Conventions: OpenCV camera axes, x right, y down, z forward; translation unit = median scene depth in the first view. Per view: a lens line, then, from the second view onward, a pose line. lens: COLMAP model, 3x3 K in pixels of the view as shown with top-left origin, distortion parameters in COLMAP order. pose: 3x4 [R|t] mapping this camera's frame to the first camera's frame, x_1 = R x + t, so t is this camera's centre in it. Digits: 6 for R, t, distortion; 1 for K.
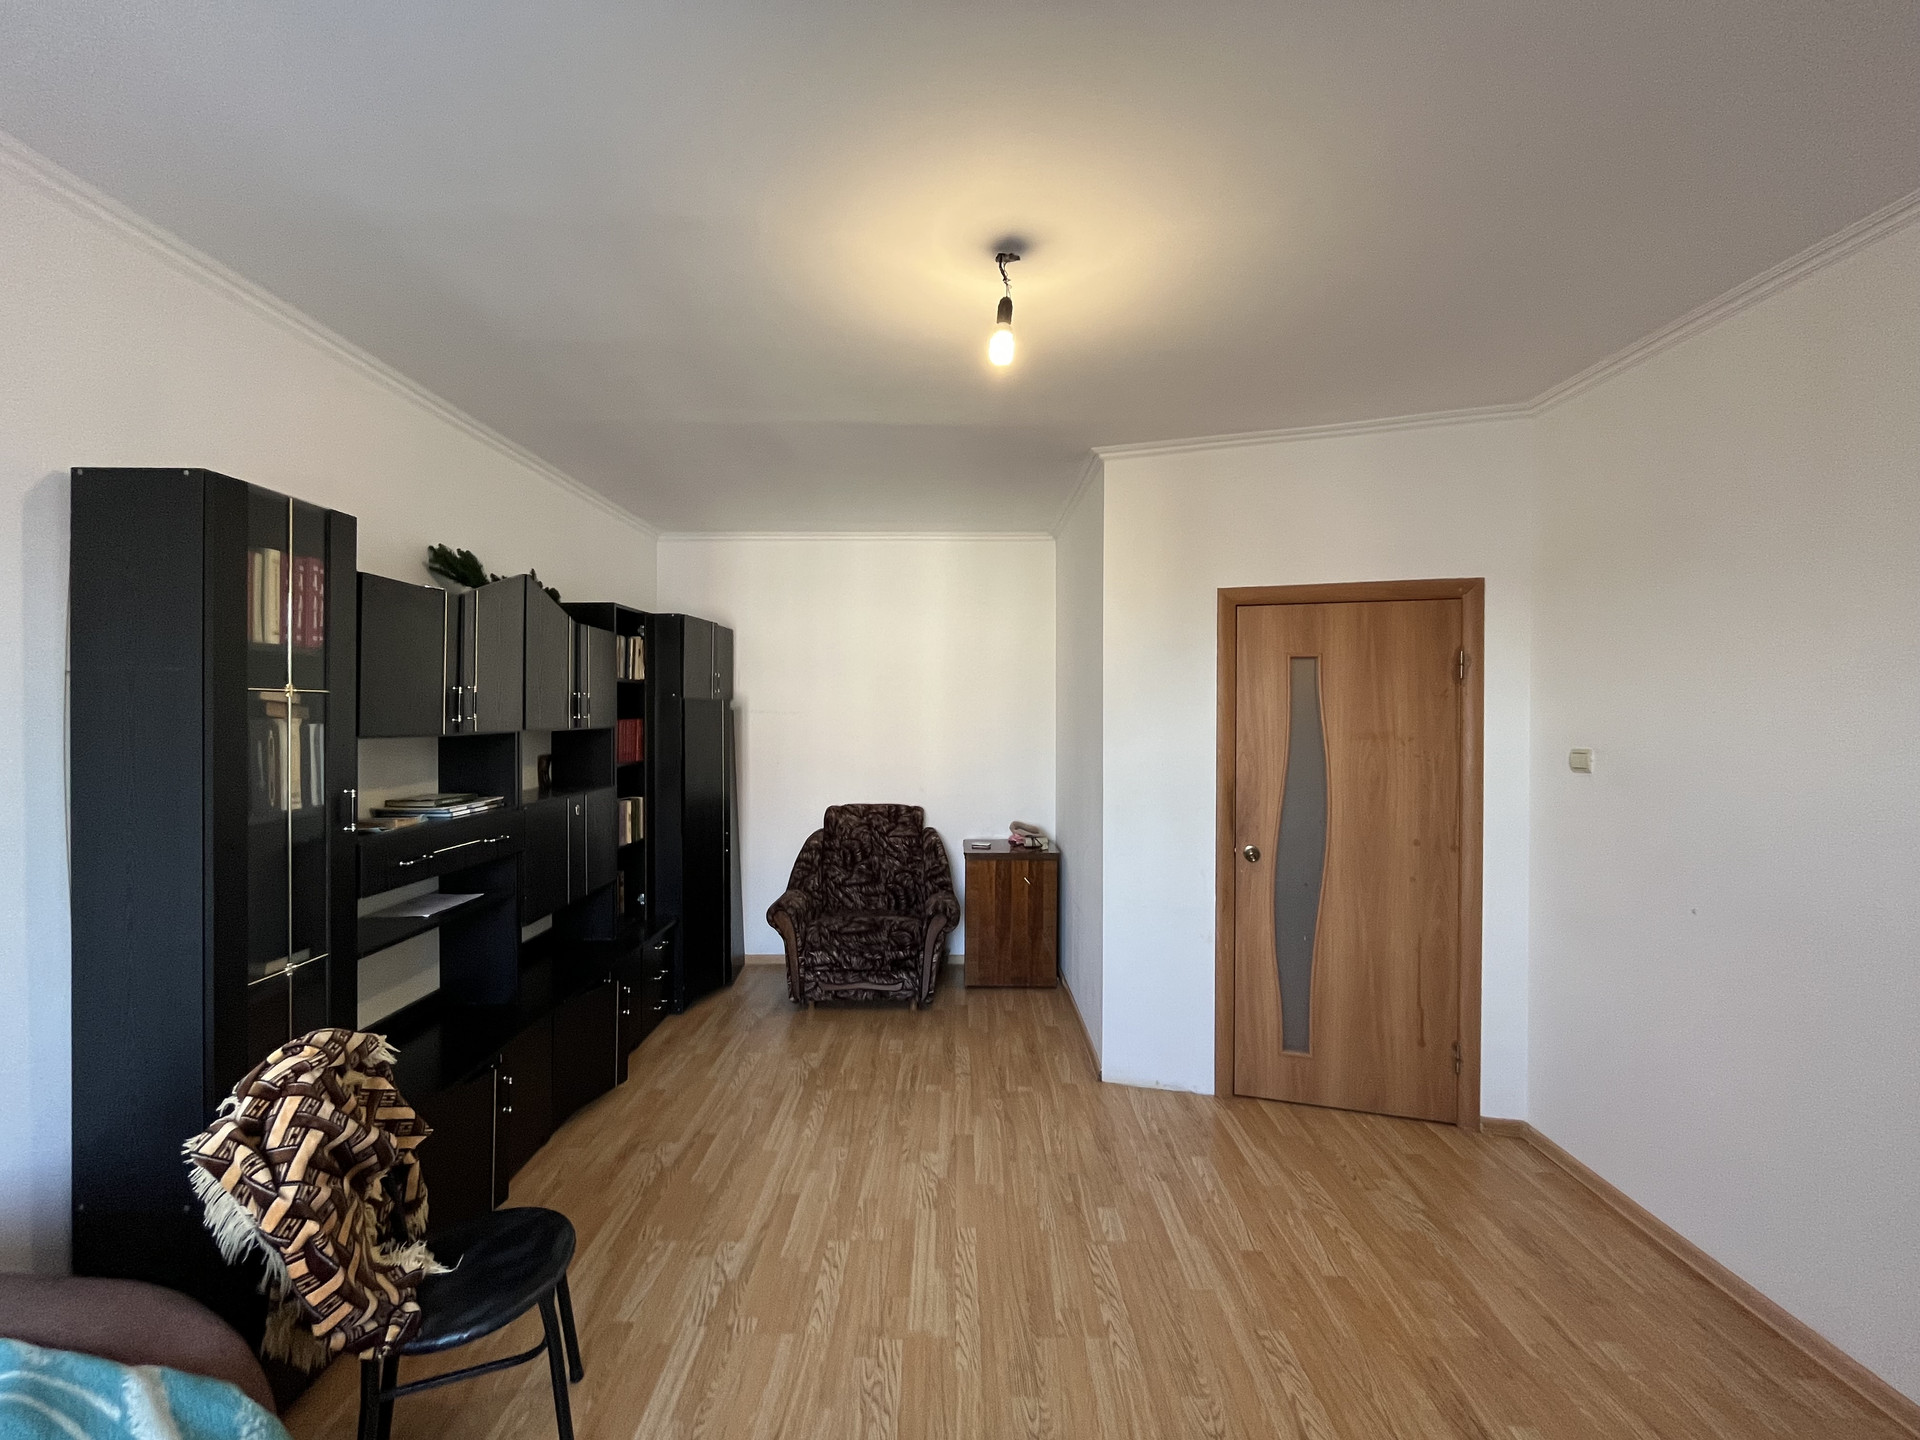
lens RADIAL K [[778.7, 0, 951.9], [0, 778.7, 718.7], [0, 0, 1]] dist [-0.001801, -0.000126]
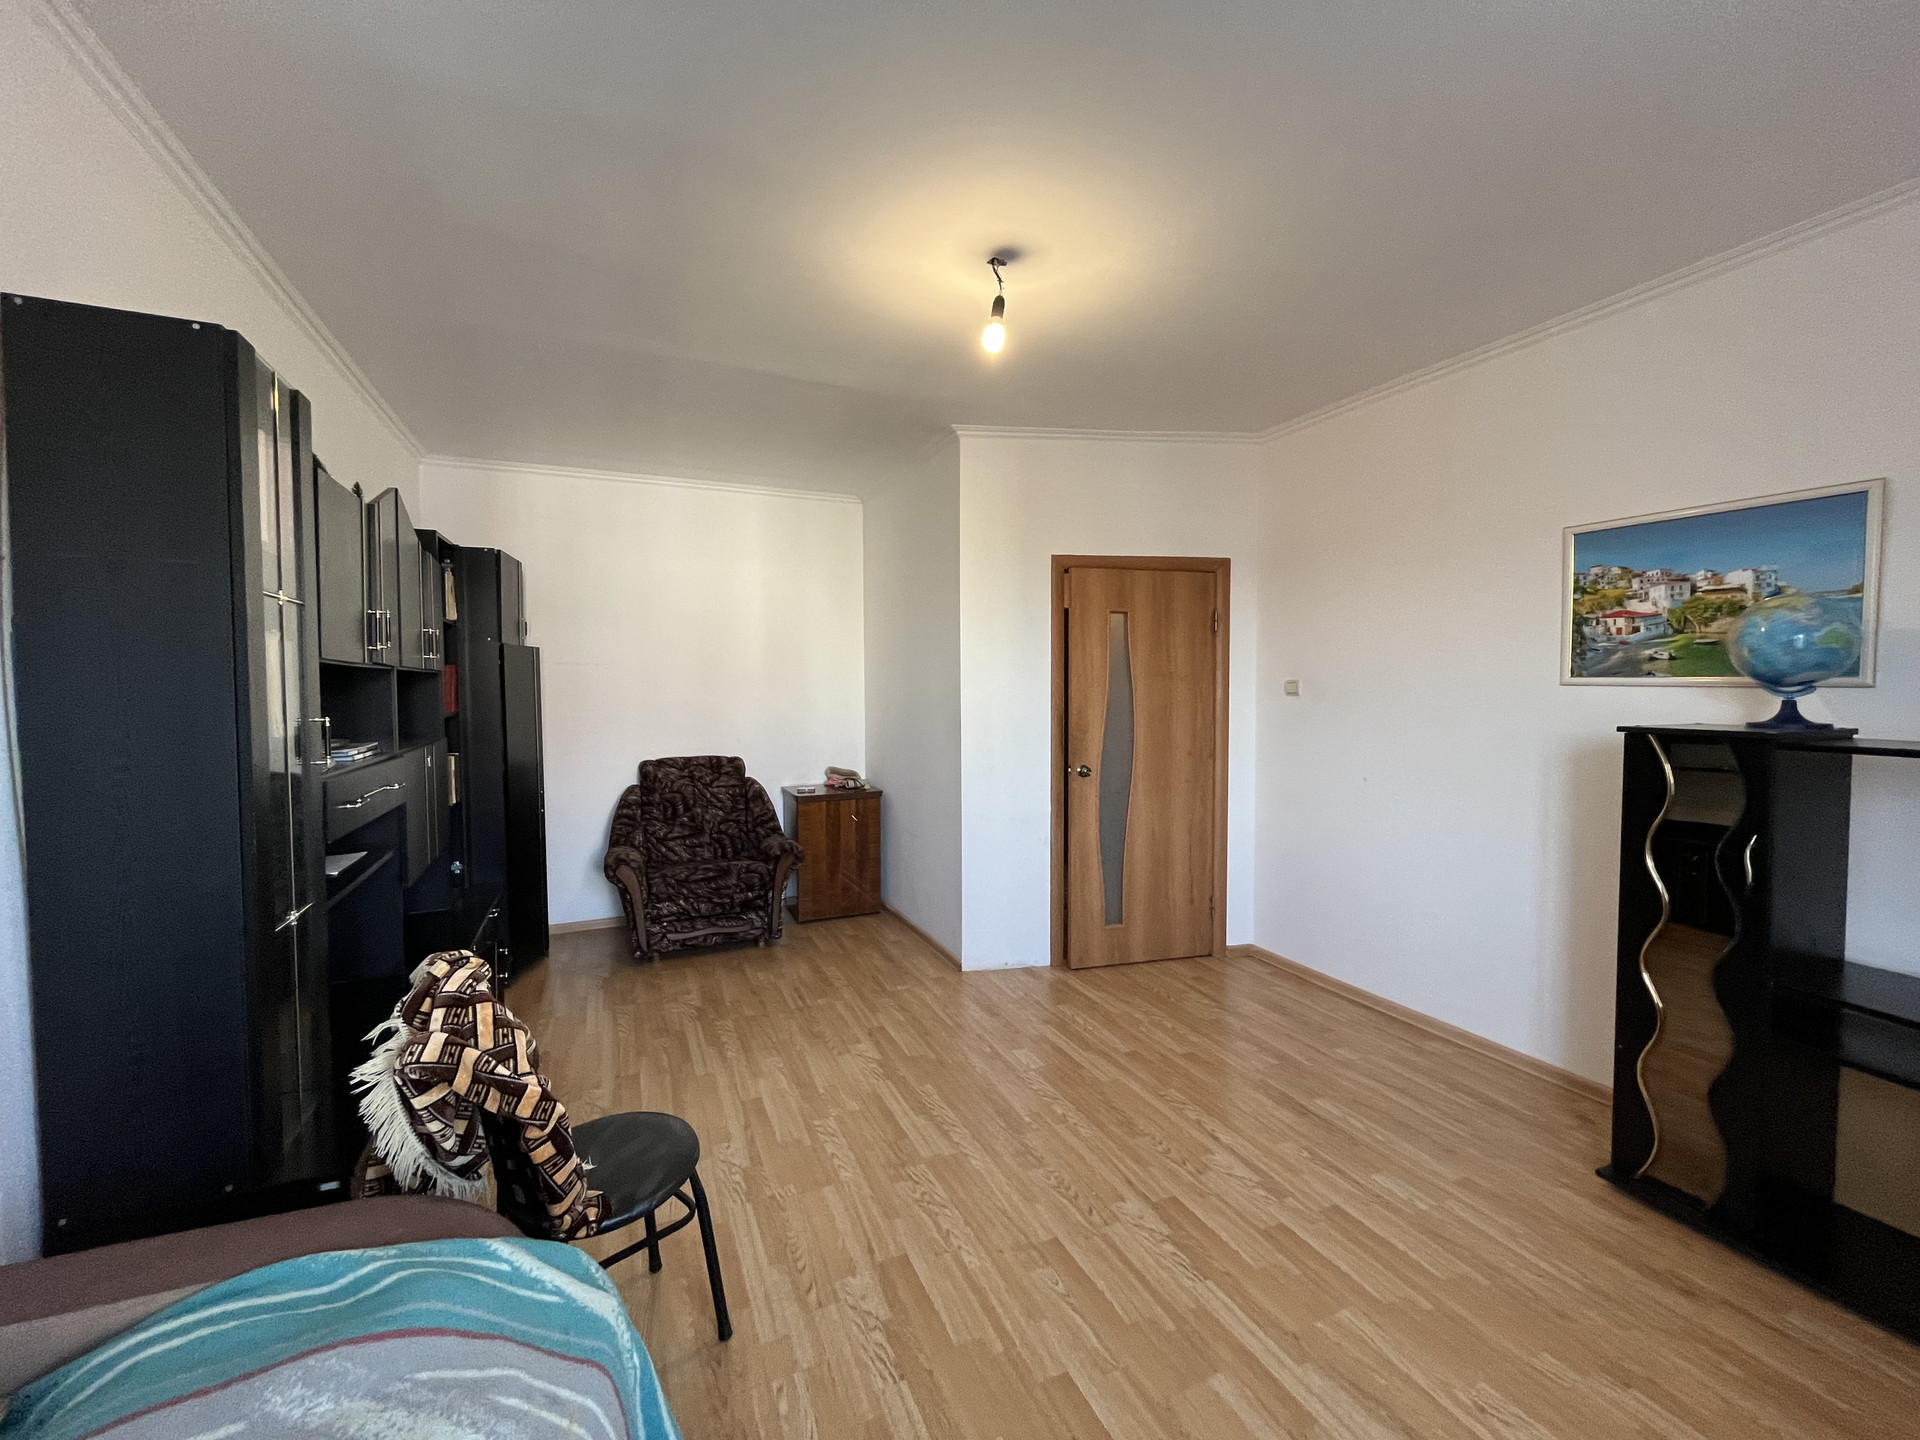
lens RADIAL K [[778.7, 0, 953.1], [0, 778.7, 718.0], [0, 0, 1]] dist [-0.001801, -0.000126]
pose [[0.911216, -0.024252, 0.411215, -0.352932], [0.010092, 0.999280, 0.036570, 0.048609], [-0.411805, -0.029173, 0.910805, -0.064657]]
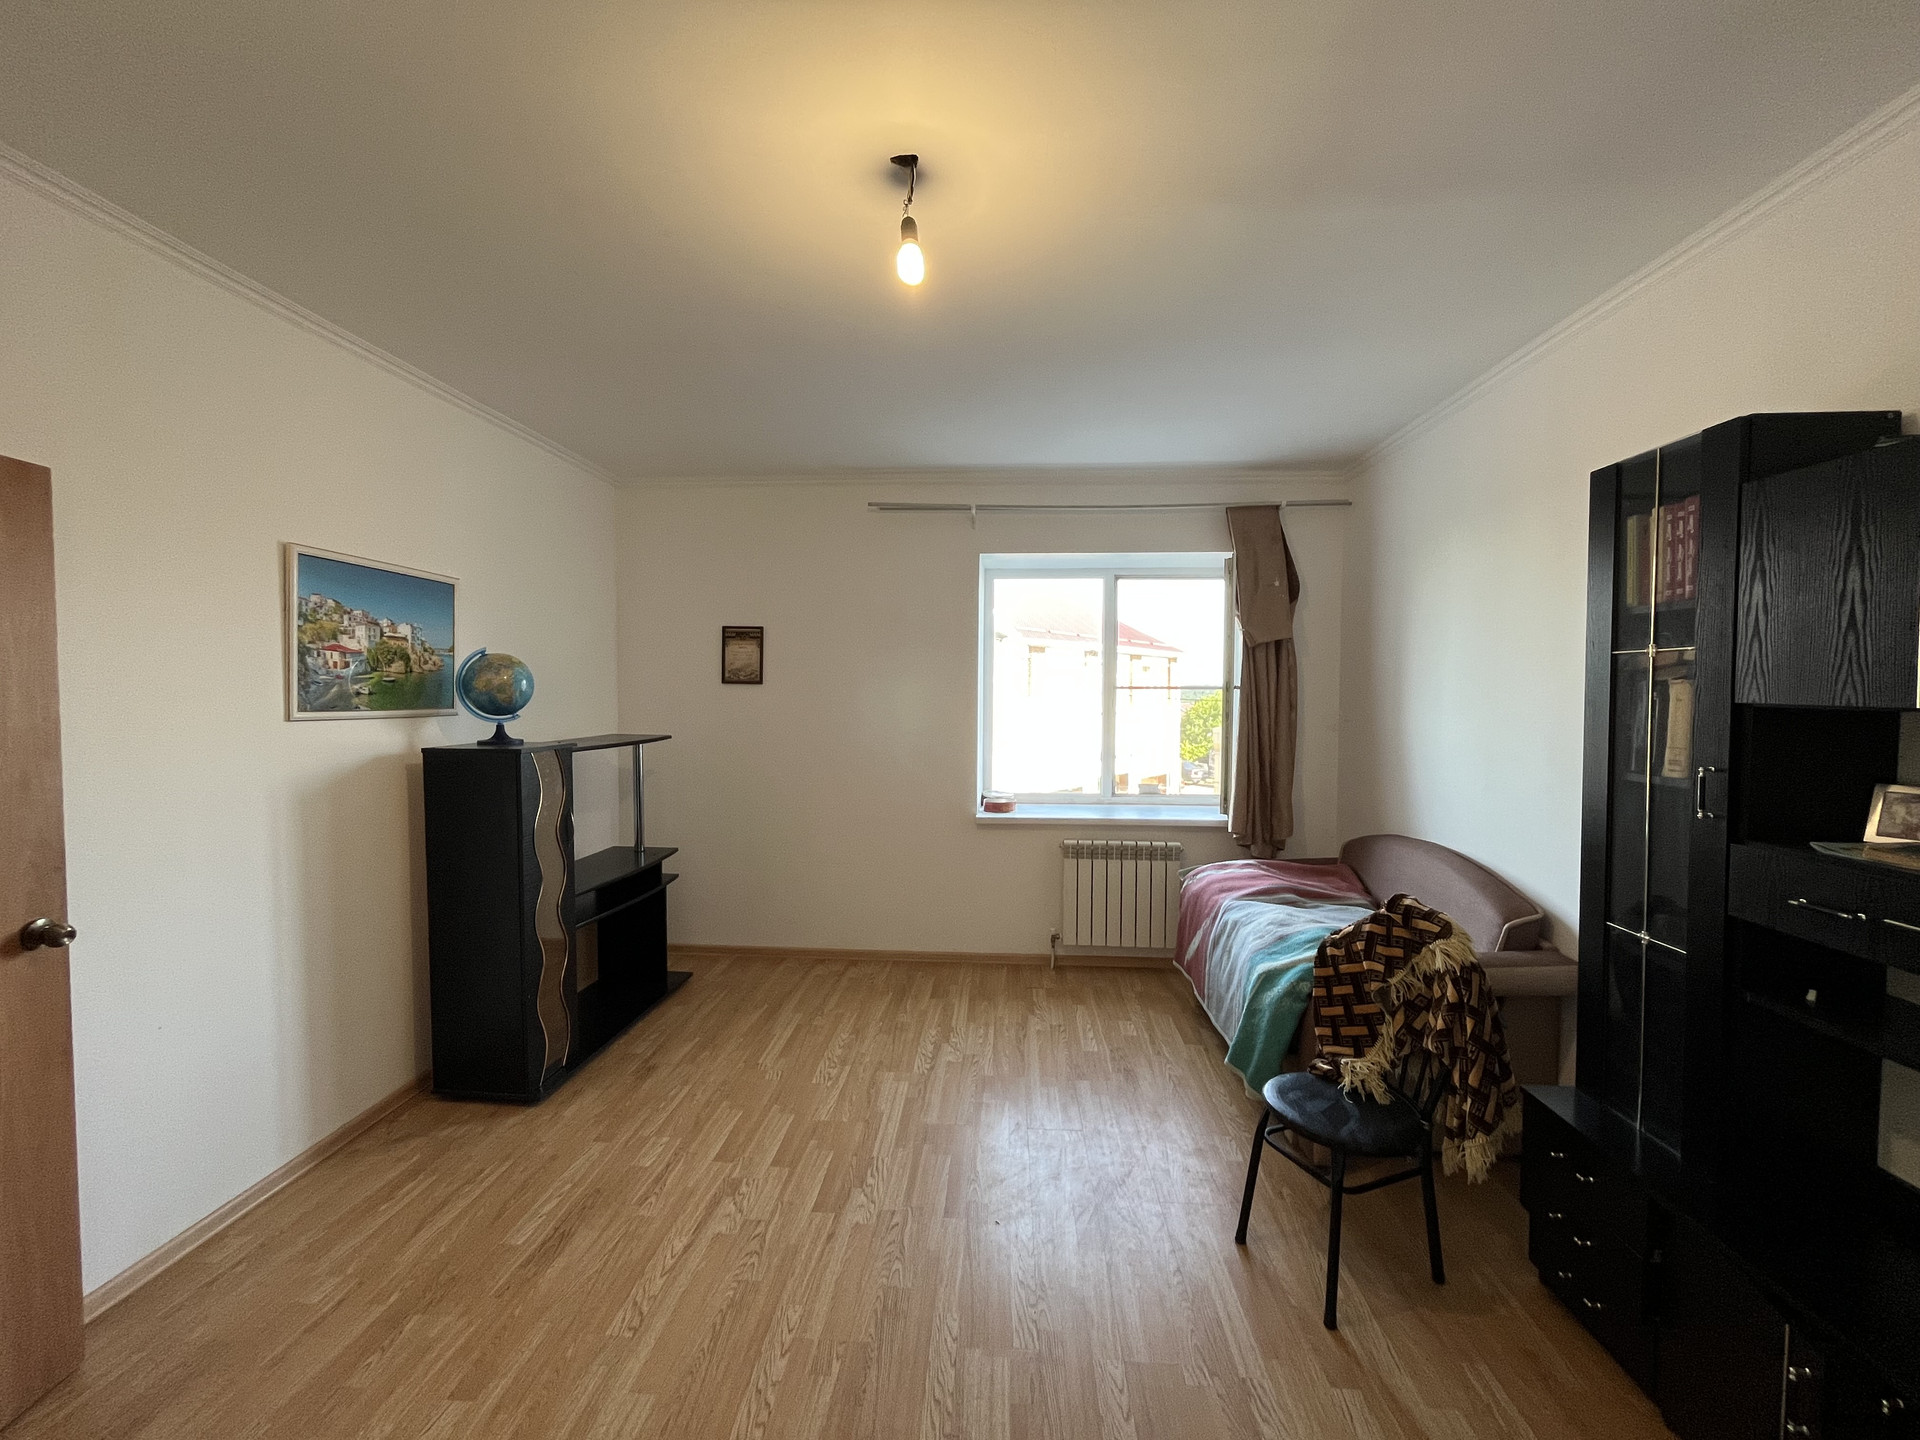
lens RADIAL K [[778.7, 0, 952.9], [0, 778.7, 718.0], [0, 0, 1]] dist [-0.001801, -0.000126]
pose [[-0.998001, -0.006957, 0.062820, -0.031083], [-0.004073, 0.998937, 0.045920, 0.004269], [-0.063073, 0.045573, -0.996968, 1.340479]]
